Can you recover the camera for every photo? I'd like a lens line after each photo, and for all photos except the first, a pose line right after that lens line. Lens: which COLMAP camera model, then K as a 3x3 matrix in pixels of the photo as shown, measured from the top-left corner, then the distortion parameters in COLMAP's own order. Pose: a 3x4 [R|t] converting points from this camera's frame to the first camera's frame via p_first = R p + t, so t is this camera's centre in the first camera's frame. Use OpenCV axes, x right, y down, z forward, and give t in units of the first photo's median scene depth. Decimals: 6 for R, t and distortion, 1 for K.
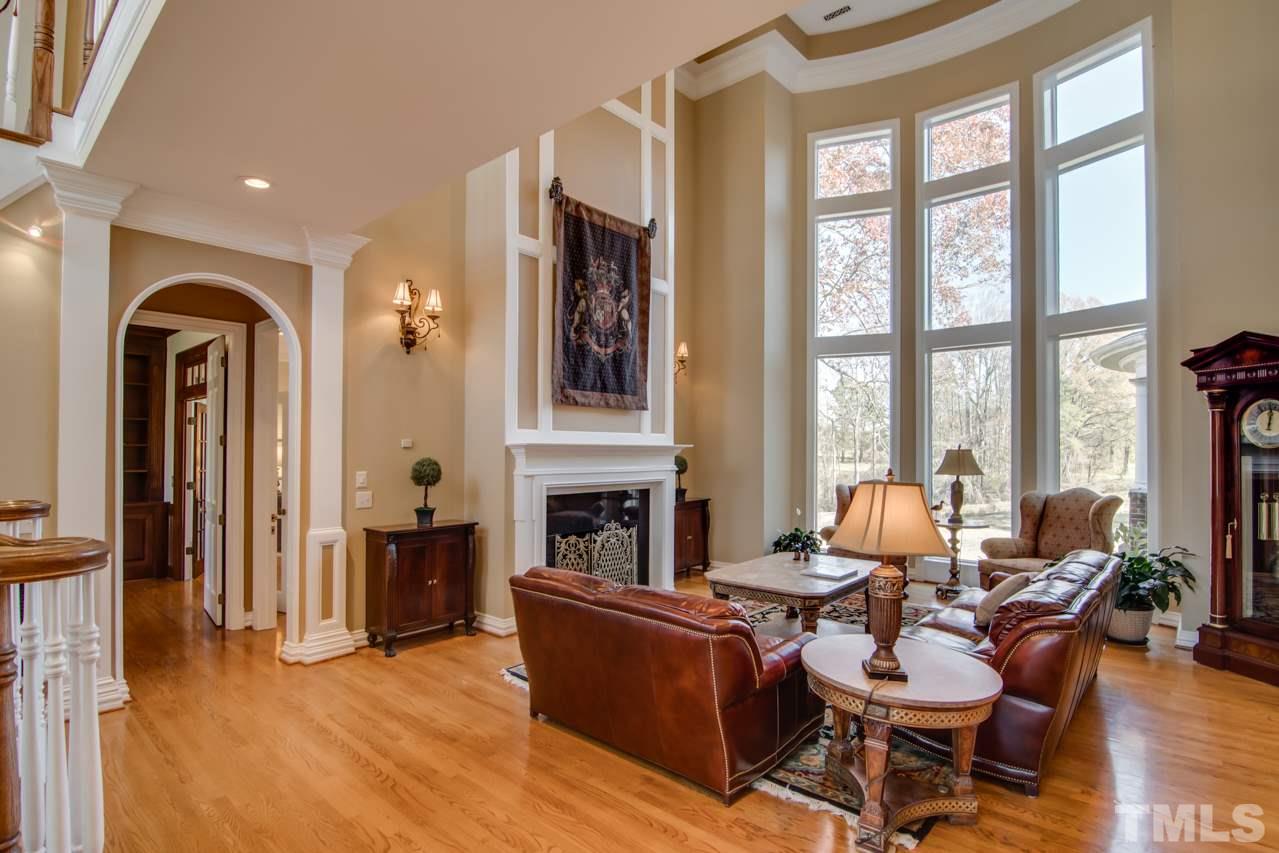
lens RADIAL K [[626.6, 0, 639.7], [0, 626.6, 439.4], [0, 0, 1]] dist [-0.003719, -0.012097]
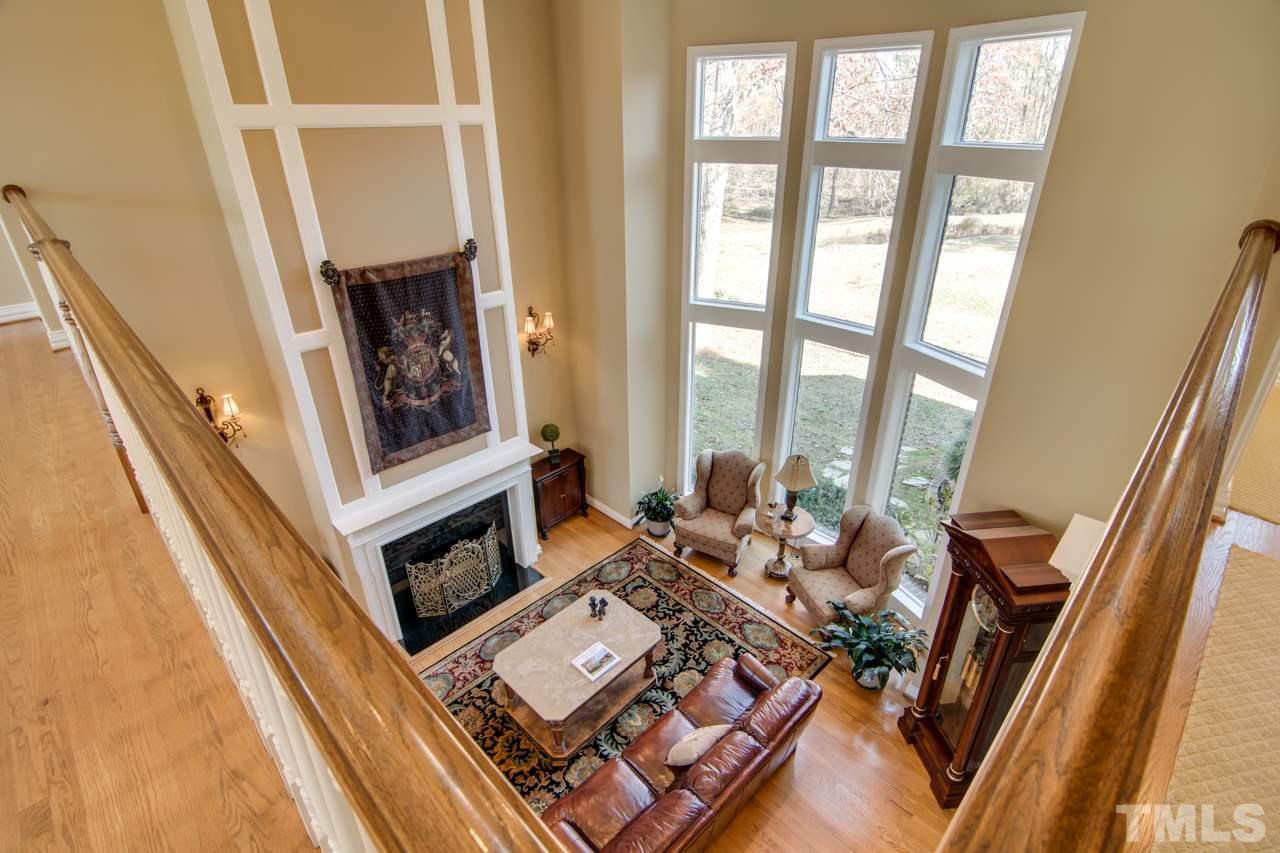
lens RADIAL K [[614.0, 0, 640.0], [0, 614.0, 426.5], [0, 0, 1]] dist [-0.004717, -0.000311]
pose [[0.997963, 0.013353, -0.062386, 0.354728], [0.016816, 0.888221, 0.459110, -0.566040], [0.061543, -0.459223, 0.886186, 0.130201]]
